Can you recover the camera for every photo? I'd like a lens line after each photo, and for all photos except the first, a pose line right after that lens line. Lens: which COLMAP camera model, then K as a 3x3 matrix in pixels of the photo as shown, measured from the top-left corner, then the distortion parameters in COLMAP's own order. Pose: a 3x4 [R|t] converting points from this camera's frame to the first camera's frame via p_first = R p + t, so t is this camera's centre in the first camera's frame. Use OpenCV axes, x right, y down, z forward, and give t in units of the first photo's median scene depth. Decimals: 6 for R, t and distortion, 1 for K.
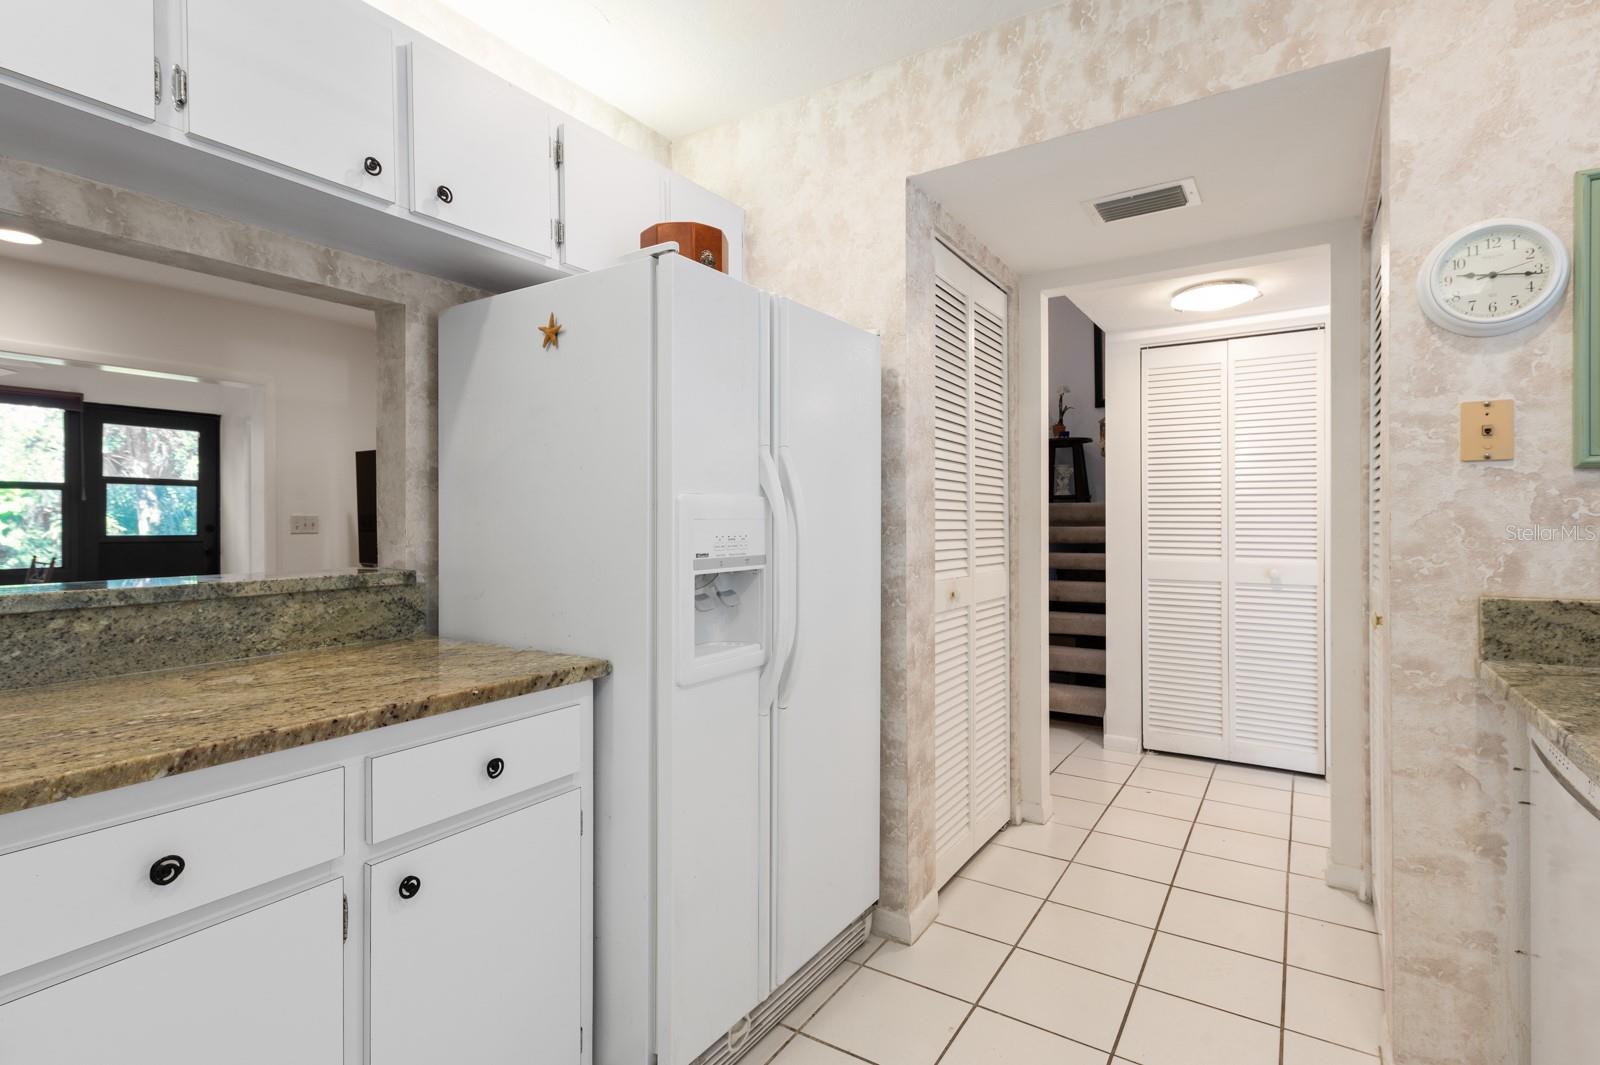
lens RADIAL K [[789.5, 0, 798.7], [0, 789.5, 529.2], [0, 0, 1]] dist [0.033192, -0.000894]
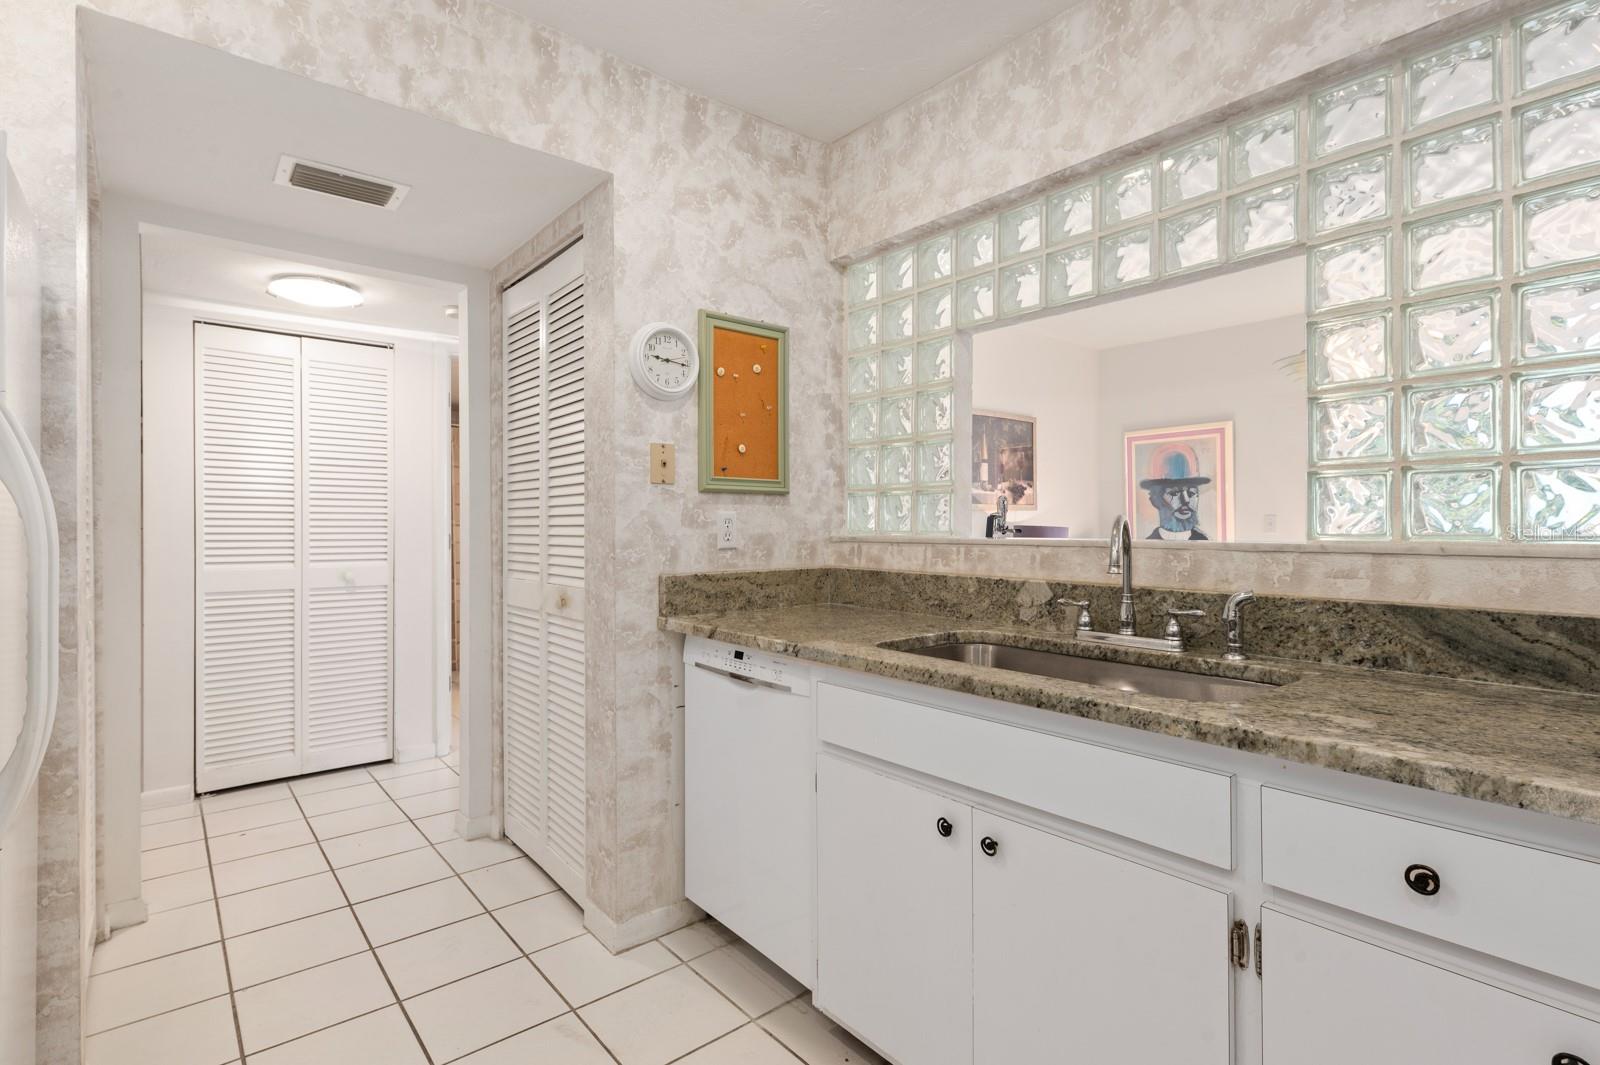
lens RADIAL K [[789.8, 0, 800.0], [0, 789.8, 532.5], [0, 0, 1]] dist [0.031909, 0.000835]
pose [[0.315852, -0.007836, 0.948776, -0.440231], [0.010858, 0.999930, 0.004644, 0.001174], [-0.948746, 0.008835, 0.315915, 0.292298]]
